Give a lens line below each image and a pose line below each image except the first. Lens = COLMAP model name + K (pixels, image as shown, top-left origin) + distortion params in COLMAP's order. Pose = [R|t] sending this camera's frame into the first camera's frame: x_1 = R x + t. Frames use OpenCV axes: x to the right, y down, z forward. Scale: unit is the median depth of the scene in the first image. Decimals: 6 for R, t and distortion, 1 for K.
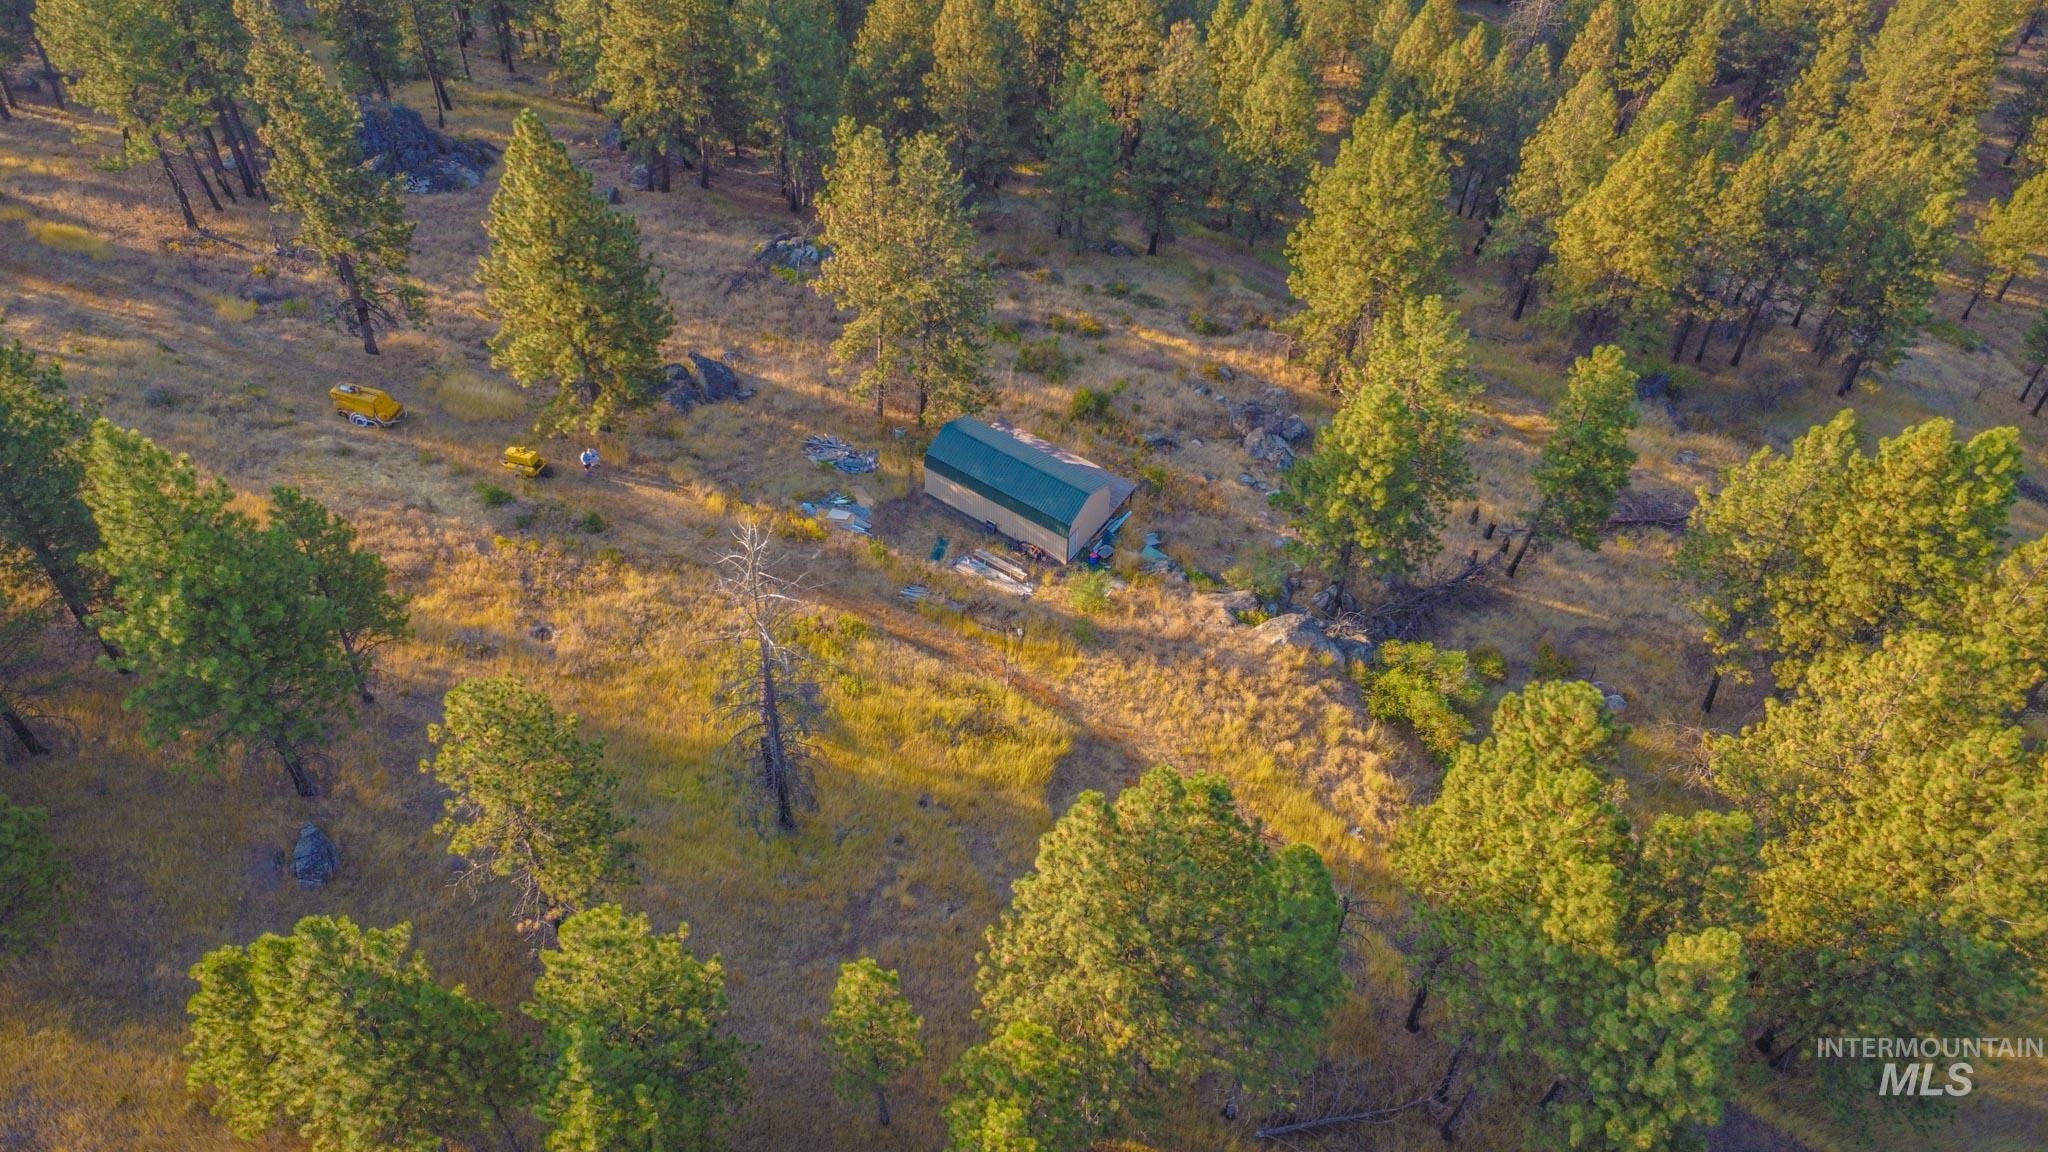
lens RADIAL K [[1534.3, 0, 1014.7], [0, 1534.3, 566.8], [0, 0, 1]] dist [0.003370, -0.008003]
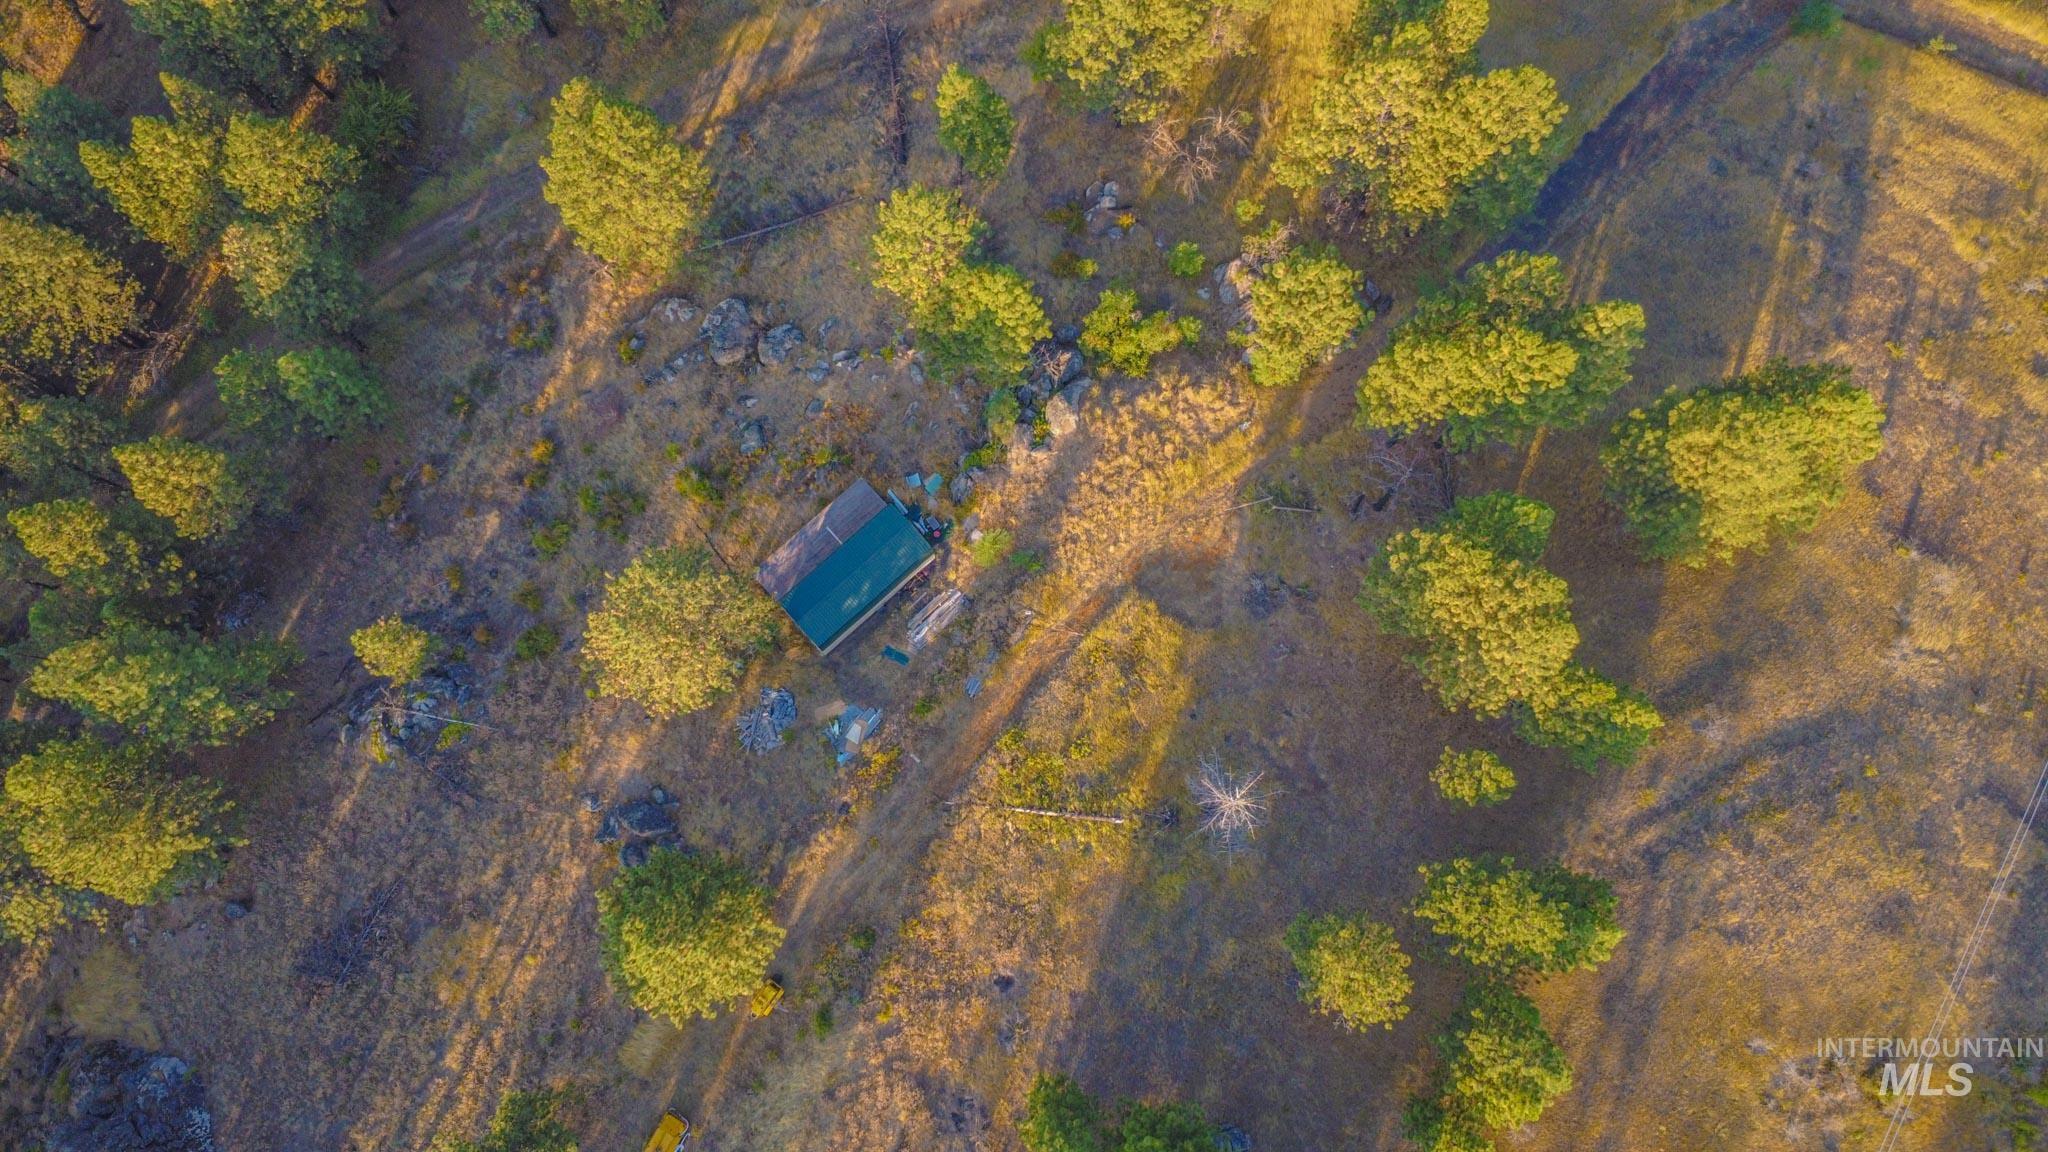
lens RADIAL K [[1534.3, 0, 1014.7], [0, 1534.3, 566.8], [0, 0, 1]] dist [0.003370, -0.008003]
pose [[0.221467, -0.962344, 0.157628, -0.153621], [0.722638, 0.270494, 0.636103, -0.739014], [-0.654788, -0.026968, 0.755332, 0.044762]]
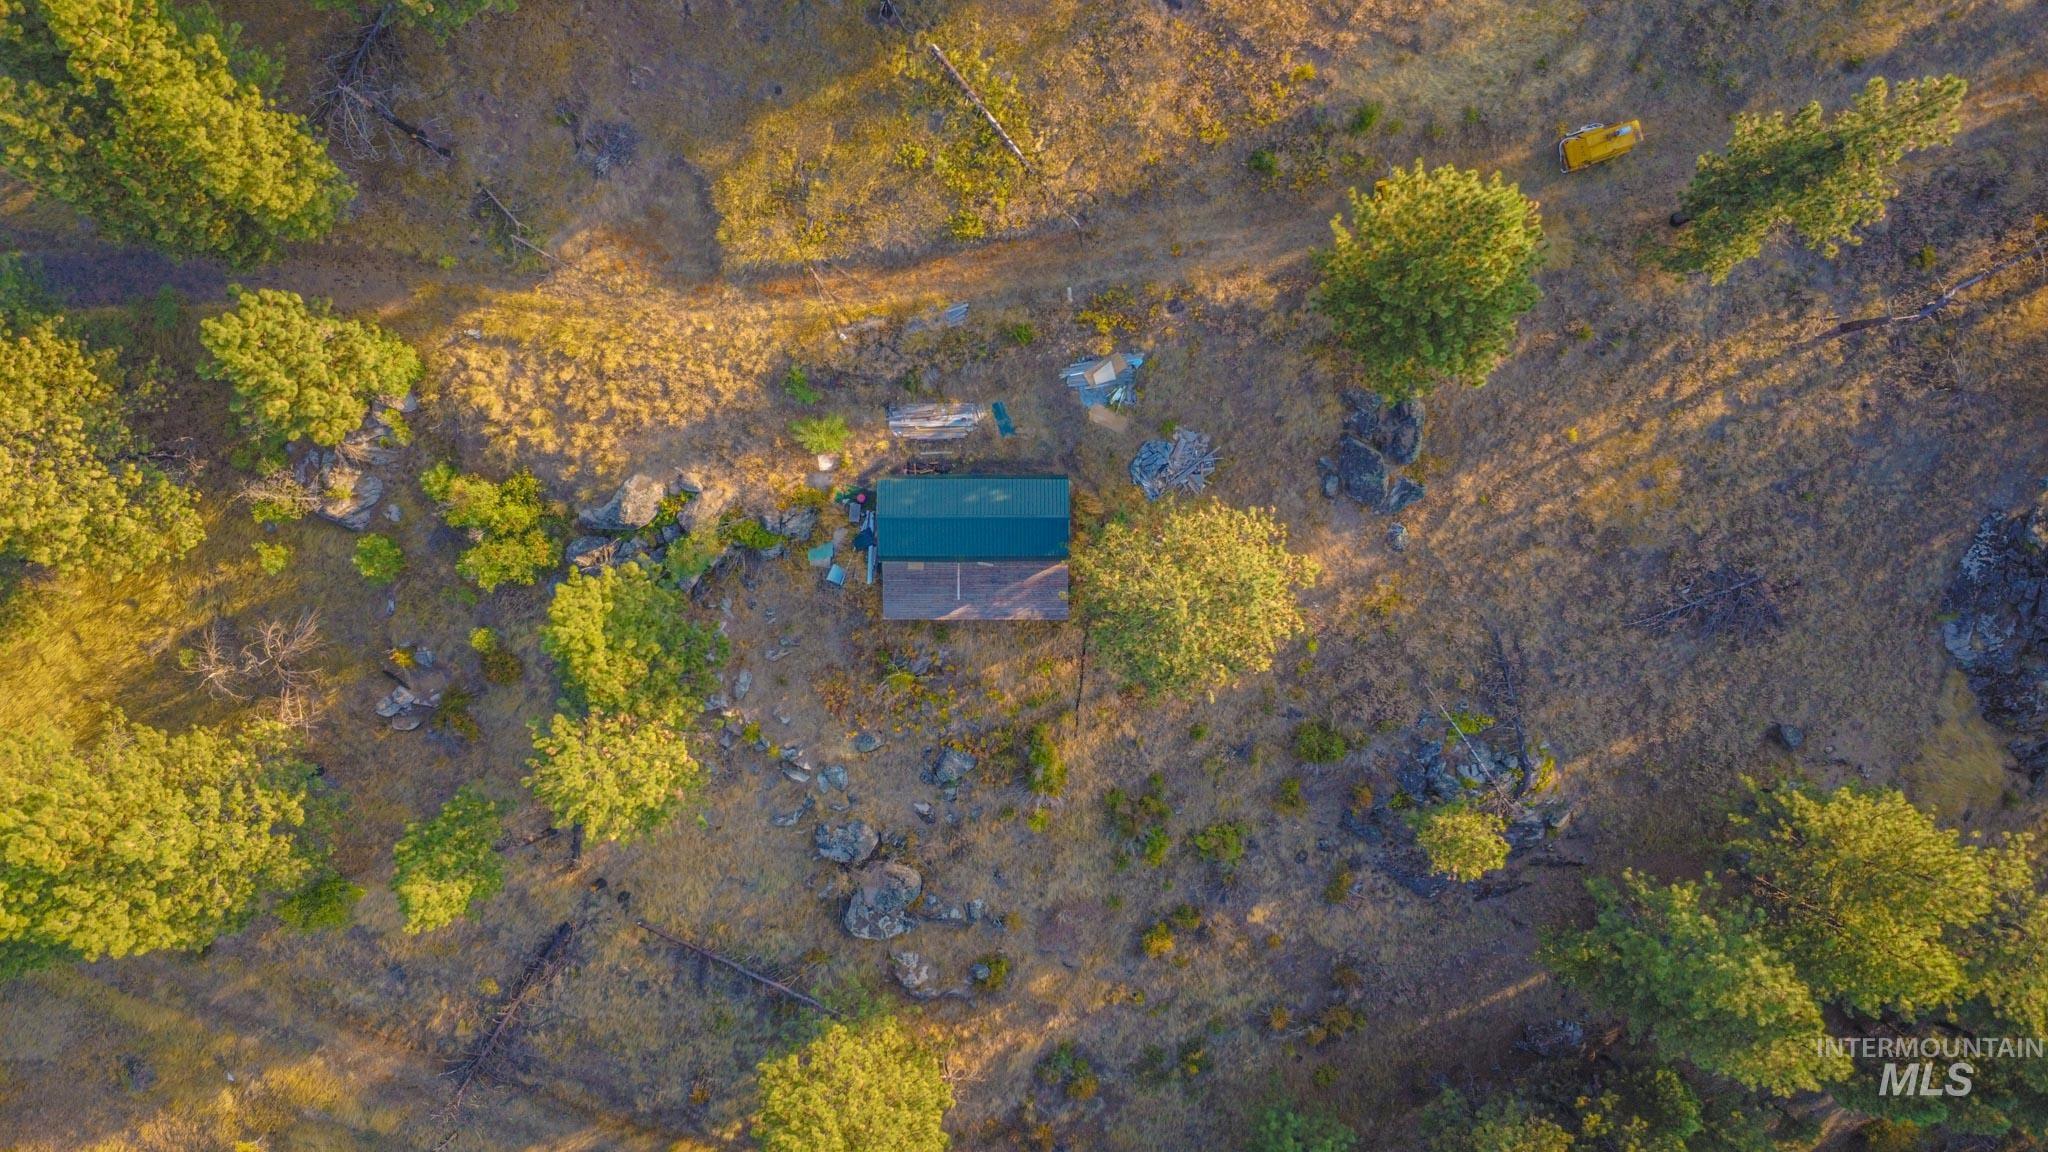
lens RADIAL K [[1534.3, 0, 1014.7], [0, 1534.3, 566.8], [0, 0, 1]] dist [0.003370, -0.008003]
pose [[-0.819221, 0.573347, -0.012280, 0.009539], [-0.432476, -0.603593, 0.669806, -0.727588], [0.376619, 0.554029, 0.742435, 0.355413]]
